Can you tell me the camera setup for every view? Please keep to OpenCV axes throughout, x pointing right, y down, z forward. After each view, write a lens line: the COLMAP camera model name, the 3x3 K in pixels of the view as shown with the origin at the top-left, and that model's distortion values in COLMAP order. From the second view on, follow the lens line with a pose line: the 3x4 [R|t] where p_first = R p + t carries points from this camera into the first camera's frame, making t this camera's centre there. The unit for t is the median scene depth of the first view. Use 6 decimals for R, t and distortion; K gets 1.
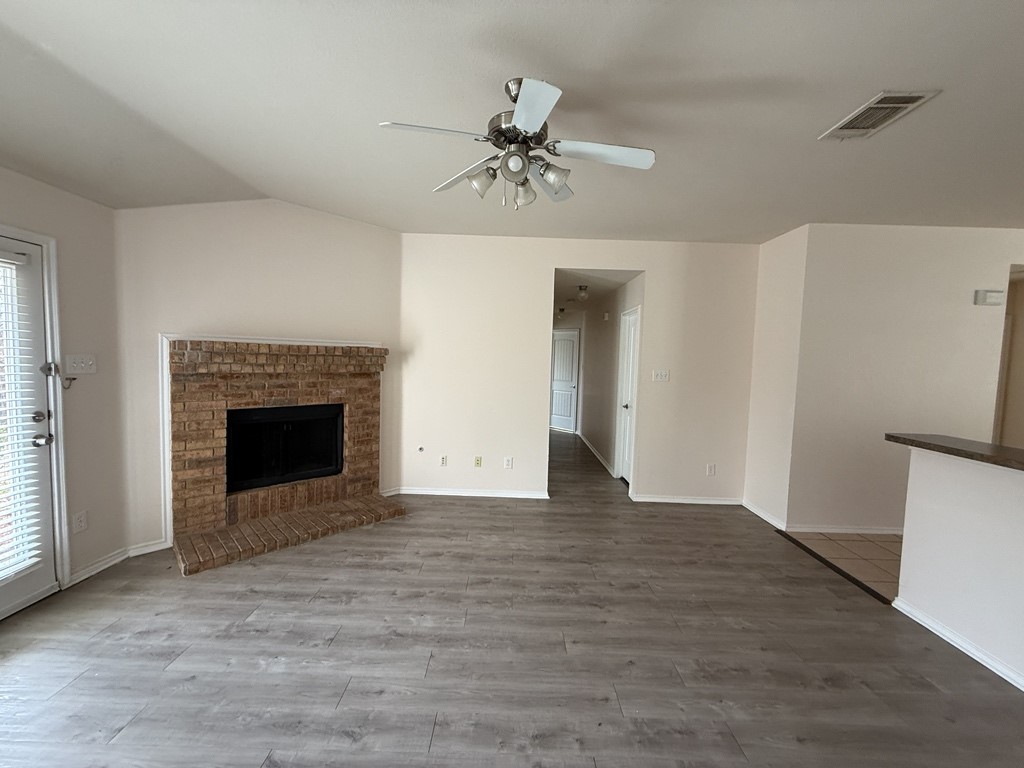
lens RADIAL K [[408.2, 0, 512.0], [0, 408.2, 384.0], [0, 0, 1]] dist [0.000566, 0.000189]
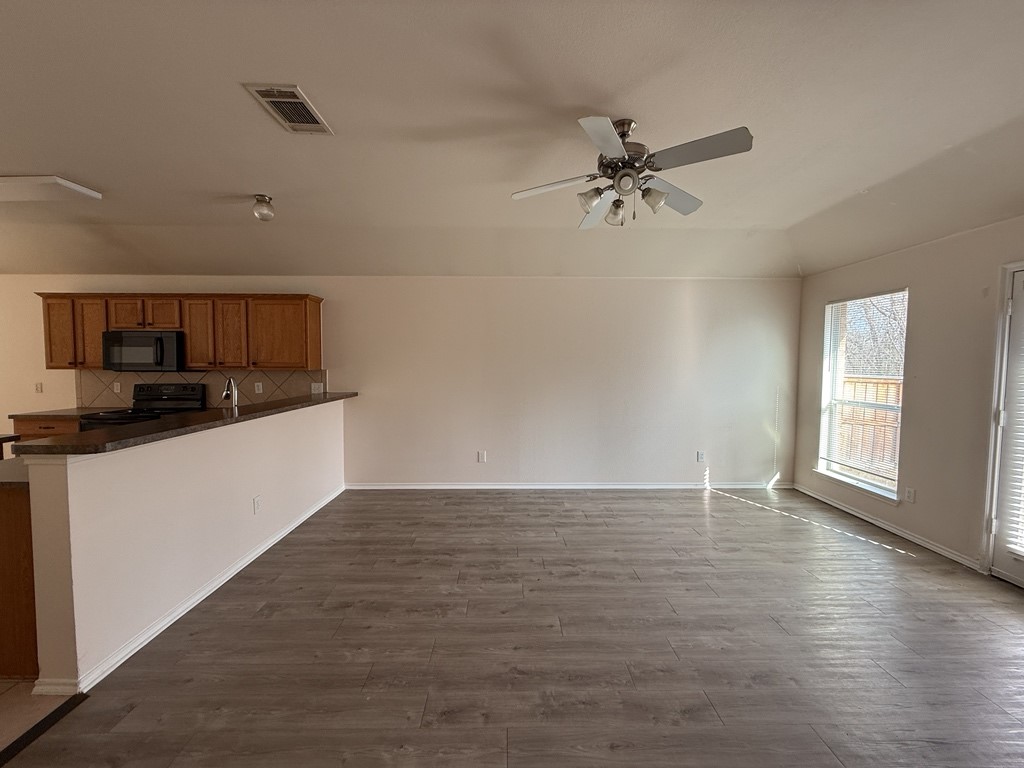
lens RADIAL K [[408.2, 0, 512.0], [0, 408.2, 384.0], [0, 0, 1]] dist [0.000566, 0.000189]
pose [[-0.999244, -0.034562, -0.017777, 0.282562], [-0.036397, 0.992573, 0.116077, -0.089913], [0.013634, 0.116636, -0.993081, 1.888833]]
